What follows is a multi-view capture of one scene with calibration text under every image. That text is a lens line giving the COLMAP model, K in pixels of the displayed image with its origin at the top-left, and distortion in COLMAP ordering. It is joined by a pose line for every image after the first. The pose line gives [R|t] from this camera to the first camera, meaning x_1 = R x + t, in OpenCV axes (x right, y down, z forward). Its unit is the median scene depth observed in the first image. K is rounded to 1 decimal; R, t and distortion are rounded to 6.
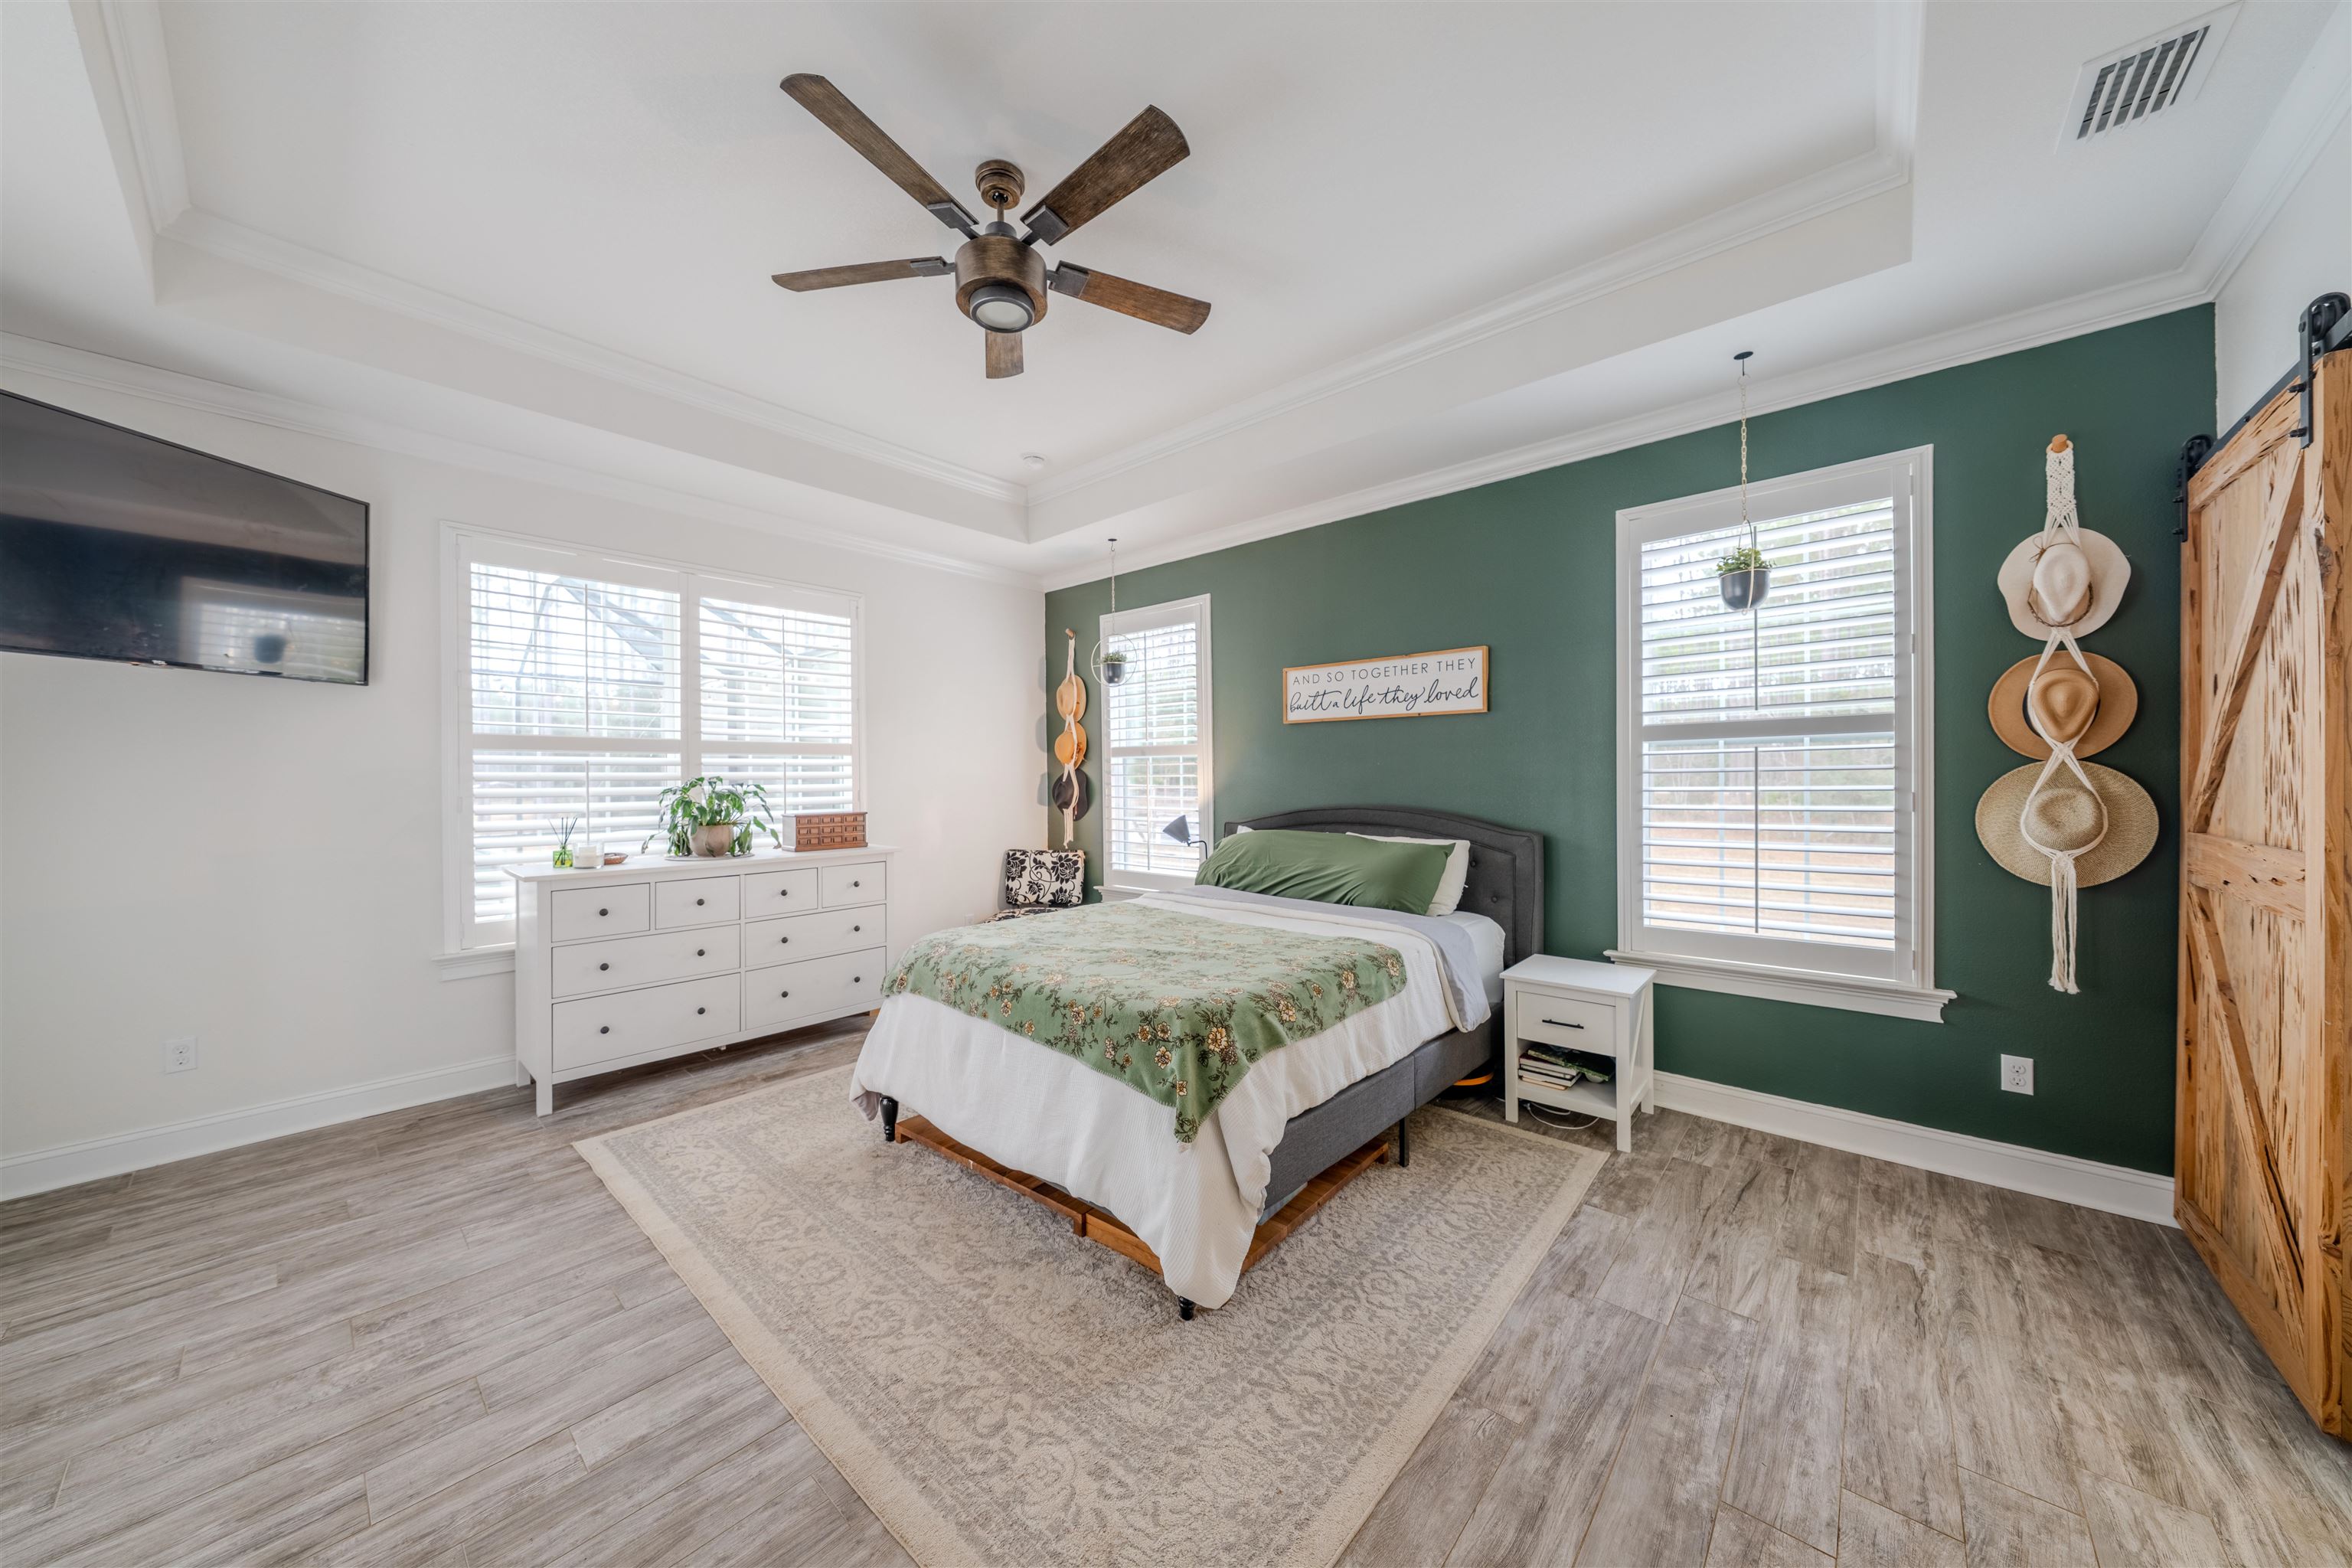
lens RADIAL K [[814.7, 0, 1176.0], [0, 814.7, 784.0], [0, 0, 1]] dist [-0.000326, -0.000118]
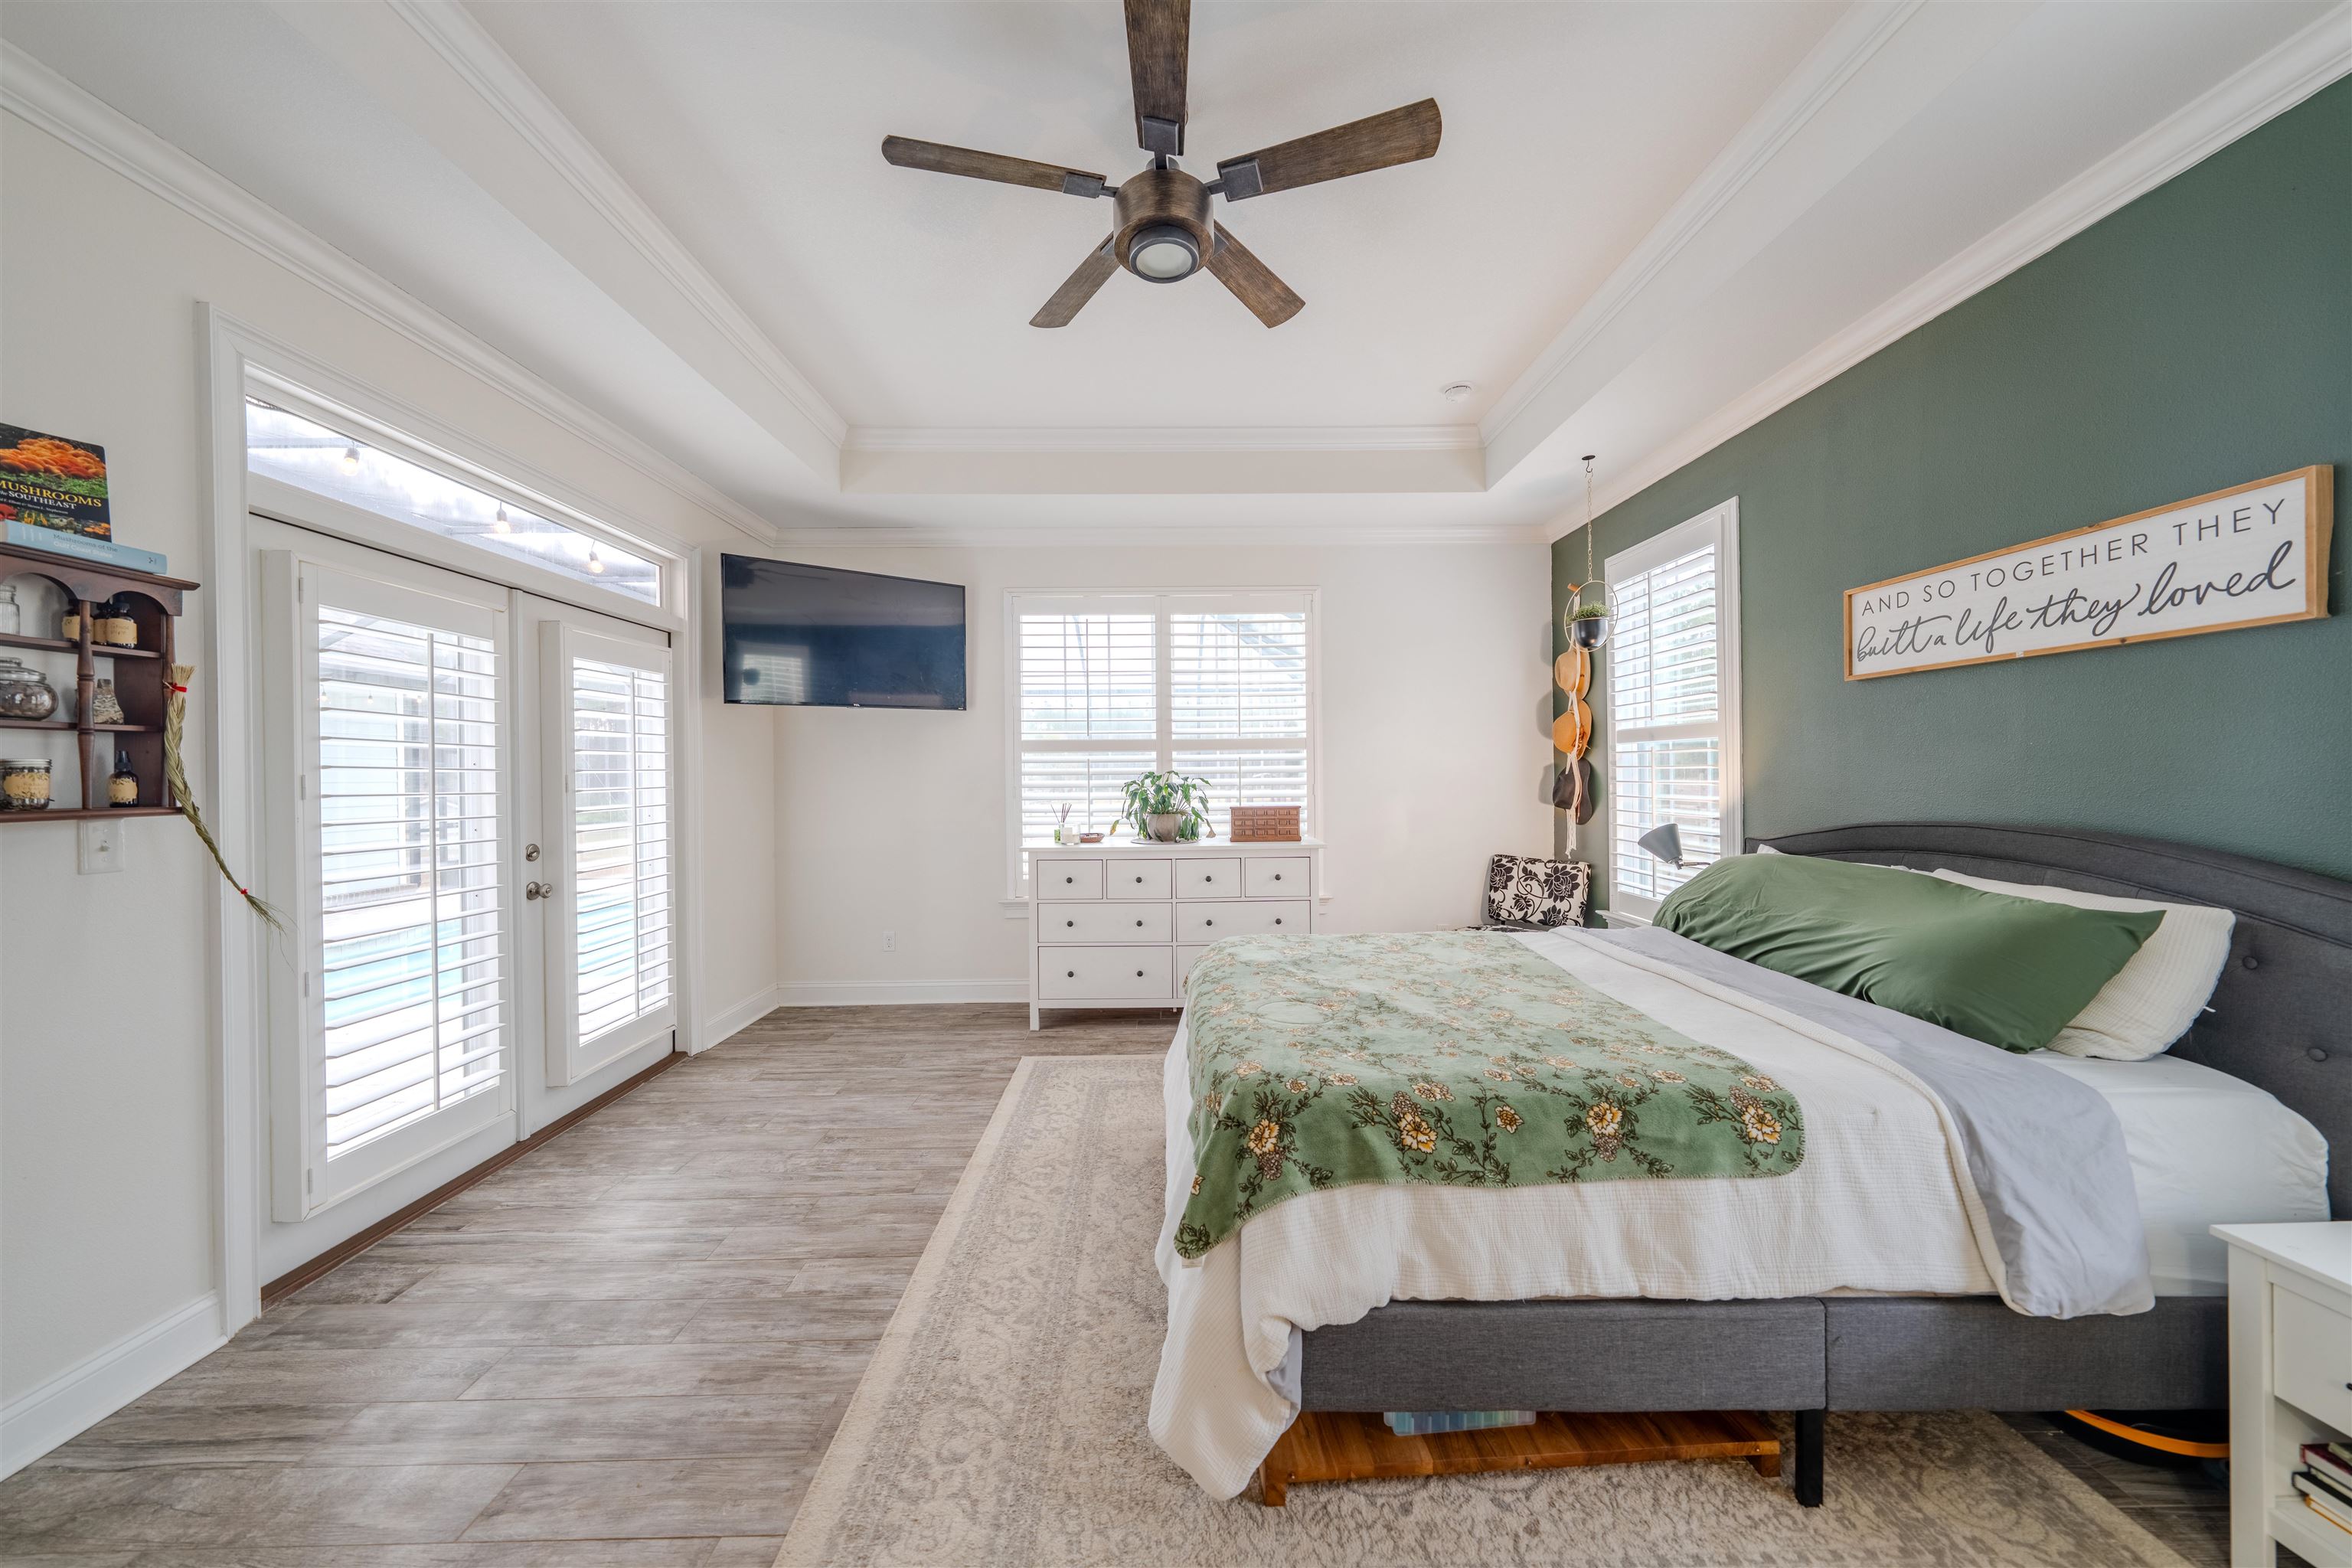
lens RADIAL K [[814.7, 0, 1176.0], [0, 814.7, 784.0], [0, 0, 1]] dist [-0.000326, -0.000118]
pose [[0.664362, 0.009337, -0.747353, 0.299544], [-0.000663, 0.999929, 0.011904, -0.005077], [0.747411, -0.007413, 0.664321, 0.257784]]
